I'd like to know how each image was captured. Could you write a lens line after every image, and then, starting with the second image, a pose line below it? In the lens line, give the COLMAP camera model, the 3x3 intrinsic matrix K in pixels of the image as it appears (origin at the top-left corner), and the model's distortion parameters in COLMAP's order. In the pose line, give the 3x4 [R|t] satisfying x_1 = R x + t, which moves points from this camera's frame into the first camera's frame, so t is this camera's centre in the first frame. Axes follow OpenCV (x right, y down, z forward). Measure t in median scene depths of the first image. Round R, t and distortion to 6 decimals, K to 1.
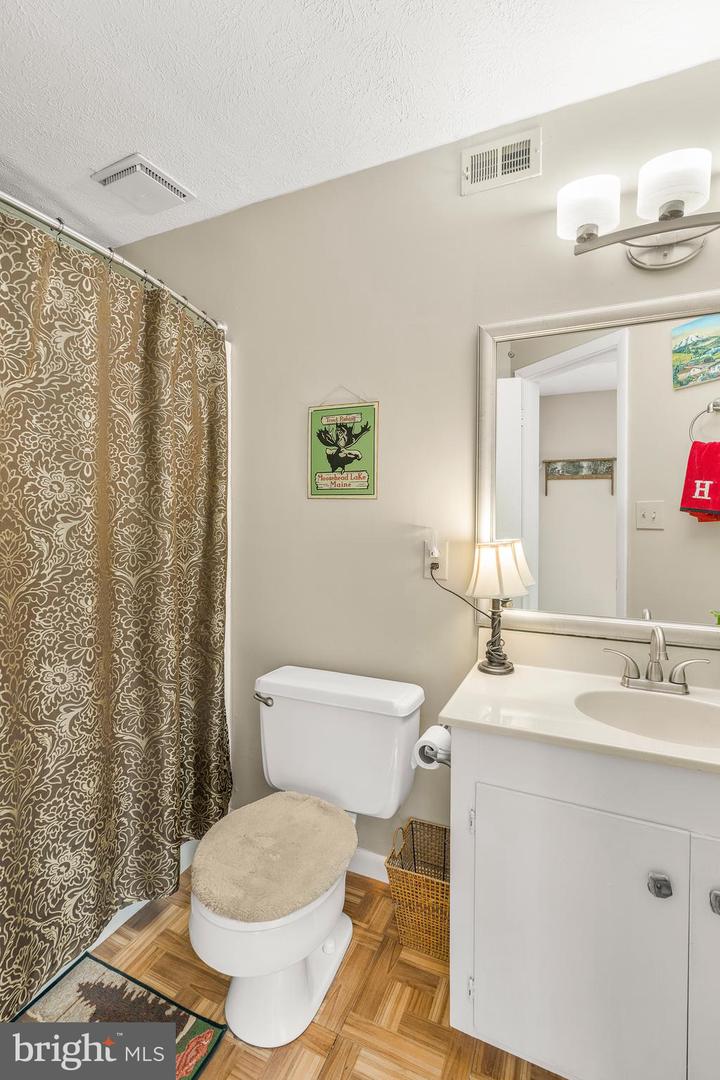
lens RADIAL K [[499.3, 0, 357.4], [0, 499.3, 521.6], [0, 0, 1]] dist [-0.008895, 0.006386]
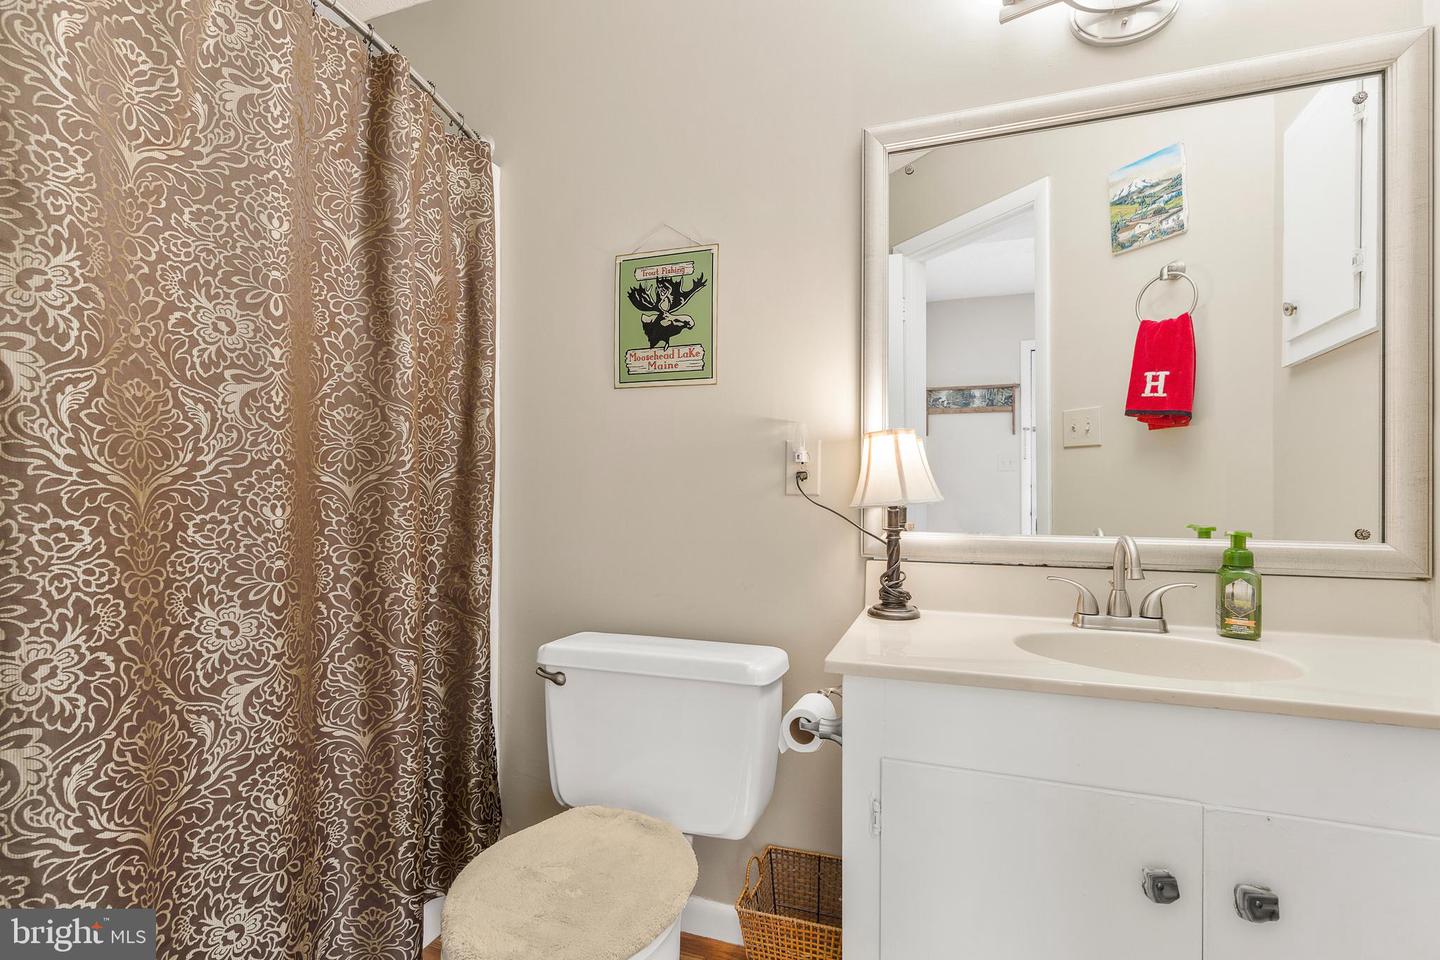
lens RADIAL K [[665.7, 0, 716.9], [0, 665.7, 494.8], [0, 0, 1]] dist [-0.008895, 0.006386]
pose [[0.996923, -0.003475, 0.078305, -0.038419], [0.004483, 0.999909, -0.012696, 0.138174], [-0.078254, 0.013008, 0.996849, 0.094944]]
